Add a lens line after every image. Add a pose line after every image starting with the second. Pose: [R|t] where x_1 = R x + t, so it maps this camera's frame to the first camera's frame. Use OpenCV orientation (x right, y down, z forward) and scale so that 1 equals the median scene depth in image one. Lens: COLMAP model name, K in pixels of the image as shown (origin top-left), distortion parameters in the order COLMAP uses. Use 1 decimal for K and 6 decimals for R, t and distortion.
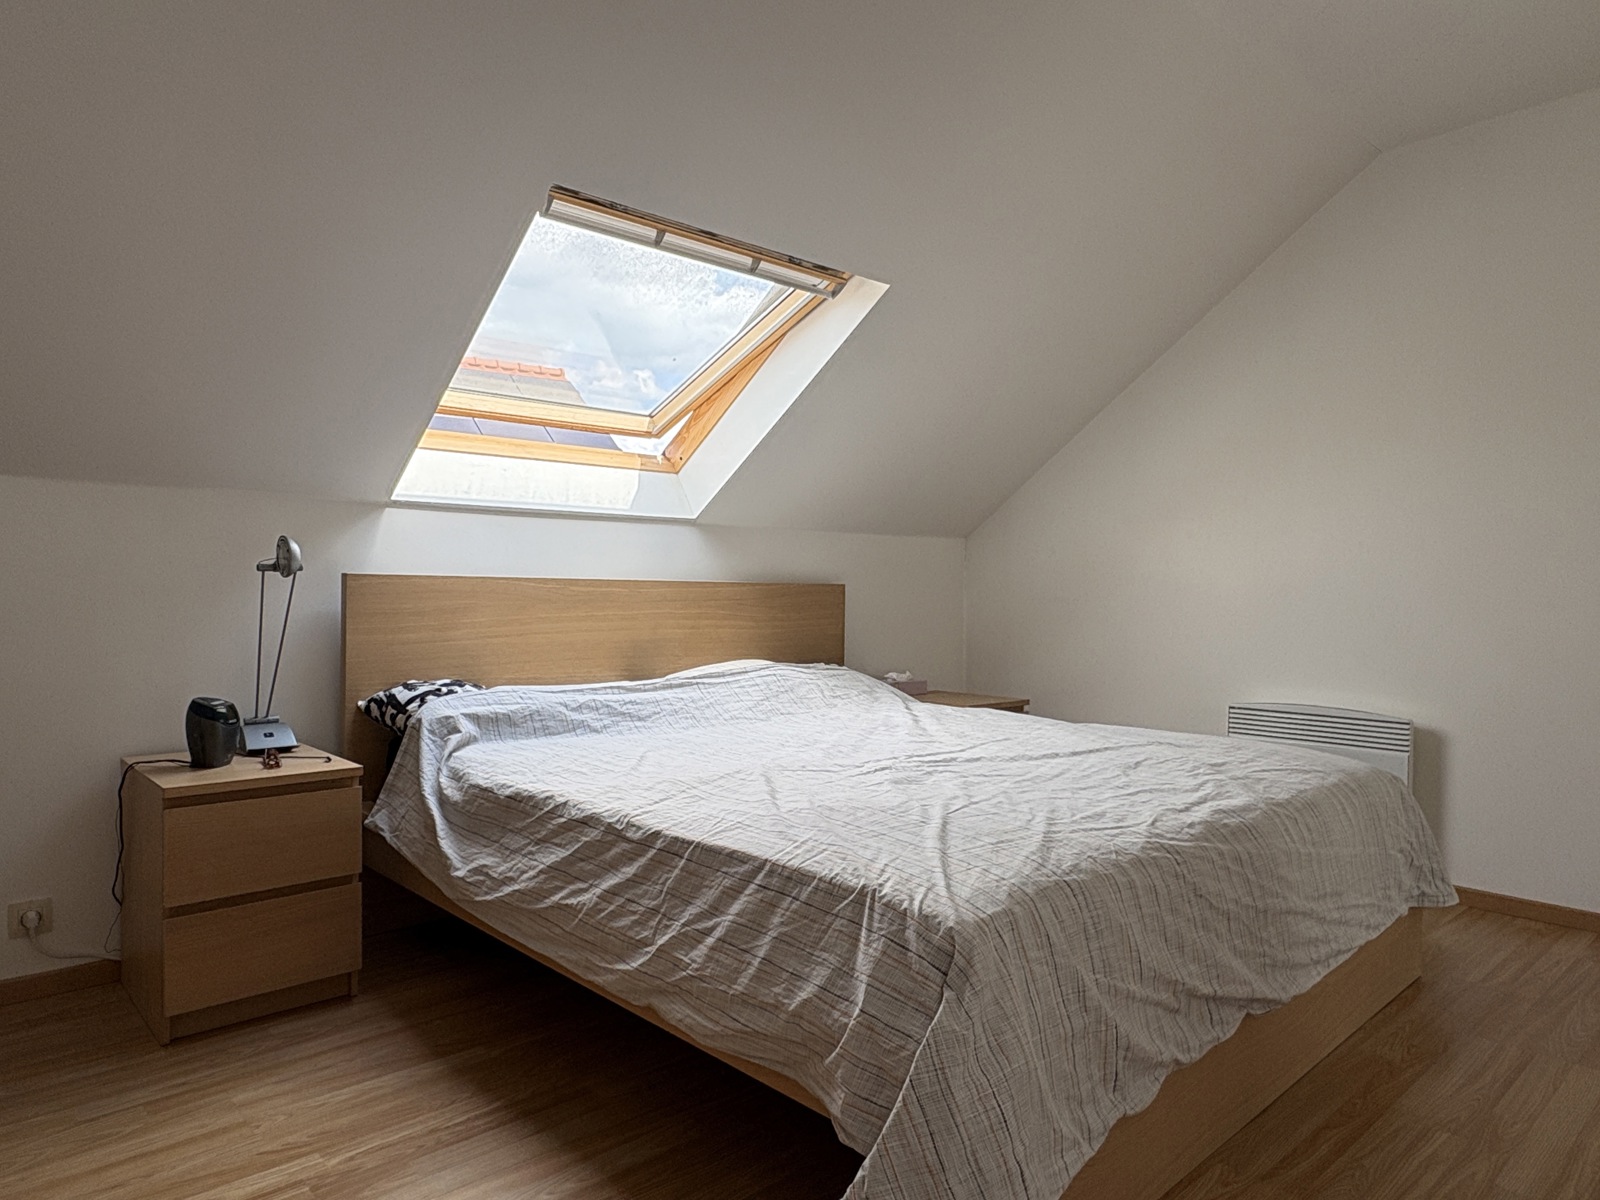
lens RADIAL K [[1006.2, 0, 796.9], [0, 1006.2, 599.4], [0, 0, 1]] dist [-0.000834, -0.000270]
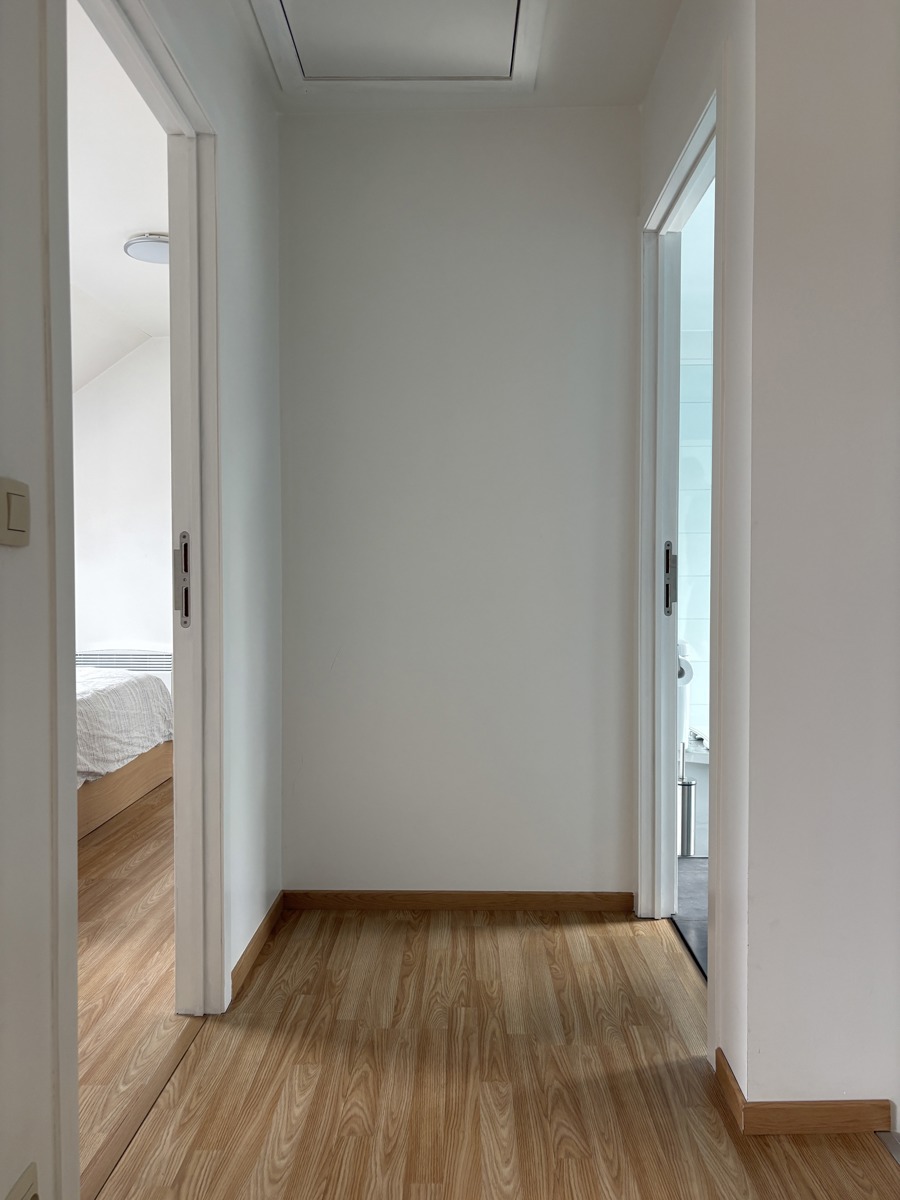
lens RADIAL K [[893.4, 0, 449.9], [0, 893.4, 600.3], [0, 0, 1]] dist [-0.007058, -0.013236]
pose [[0.690607, -0.023284, 0.722855, -0.520721], [0.010957, 0.999704, 0.021733, -0.020222], [-0.723147, -0.007089, 0.690658, -1.186277]]
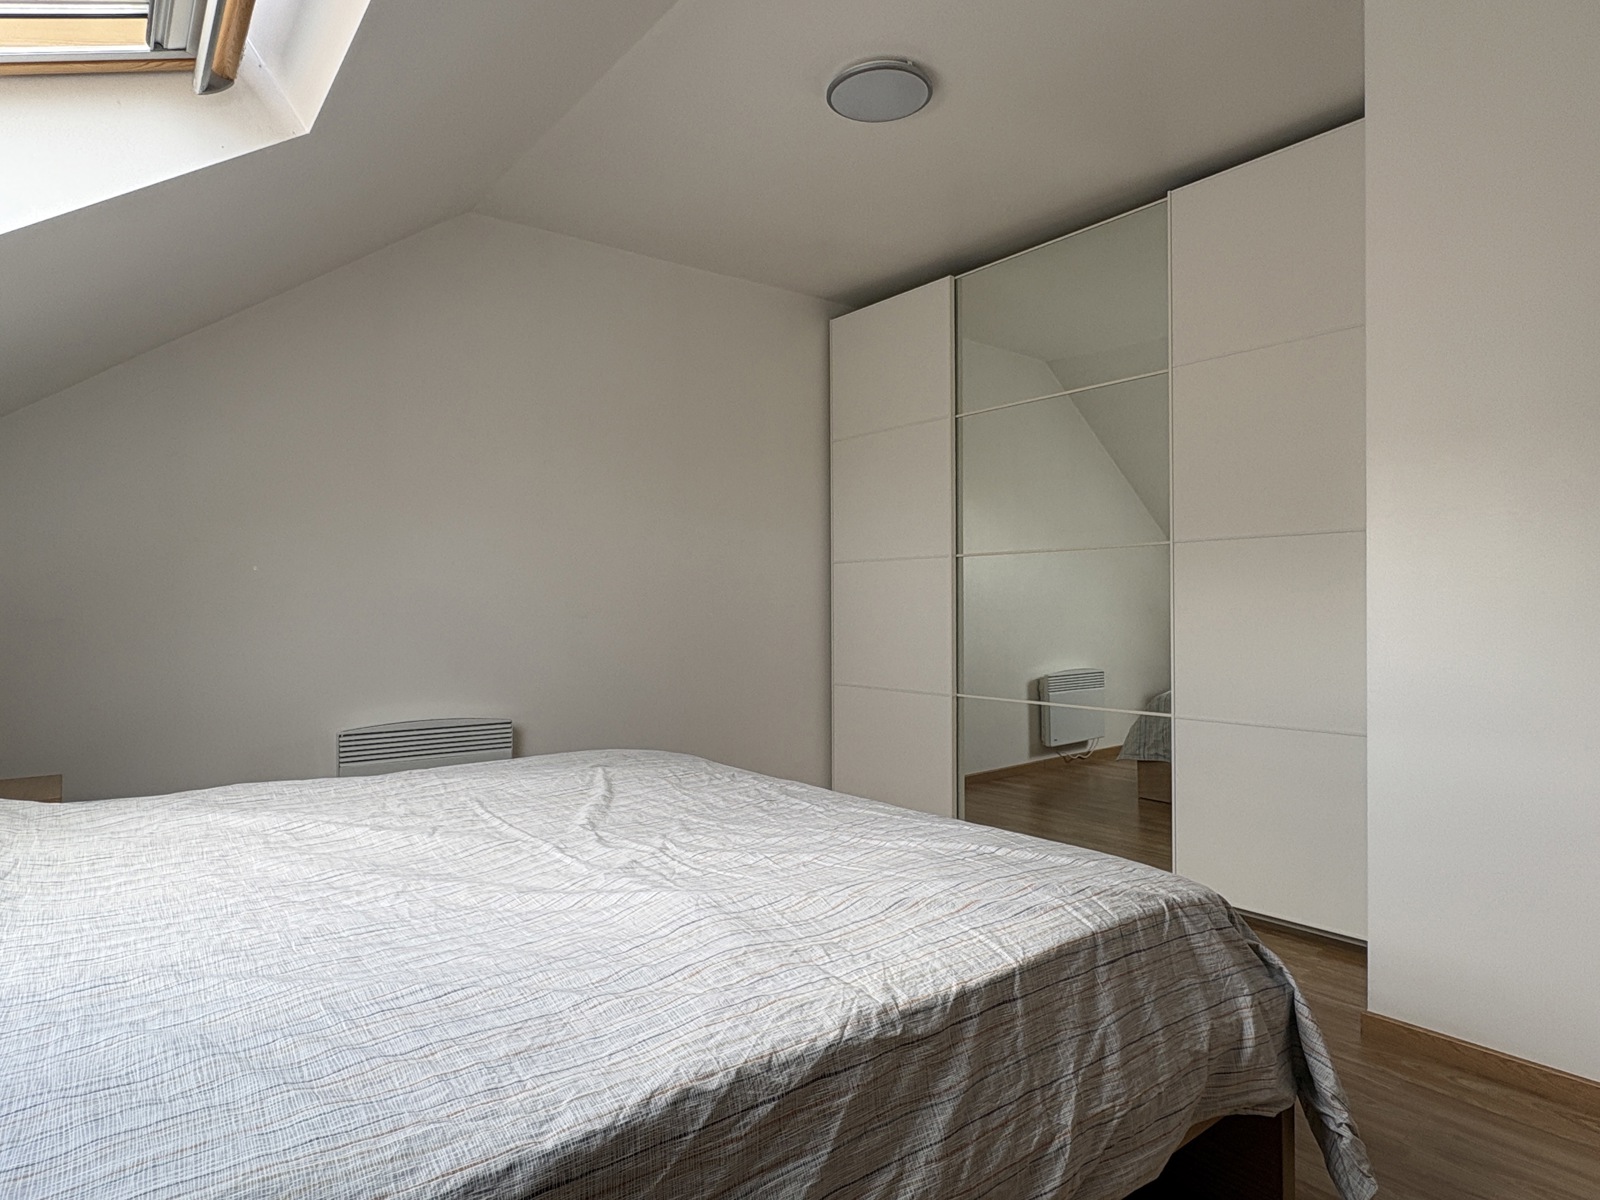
lens RADIAL K [[921.3, 0, 801.3], [0, 921.3, 601.4], [0, 0, 1]] dist [-0.001683, -0.000274]
pose [[0.085482, -0.004643, 0.996329, -0.484175], [0.009385, 0.999949, 0.003855, -0.017059], [-0.996296, 0.009021, 0.085521, 0.686494]]
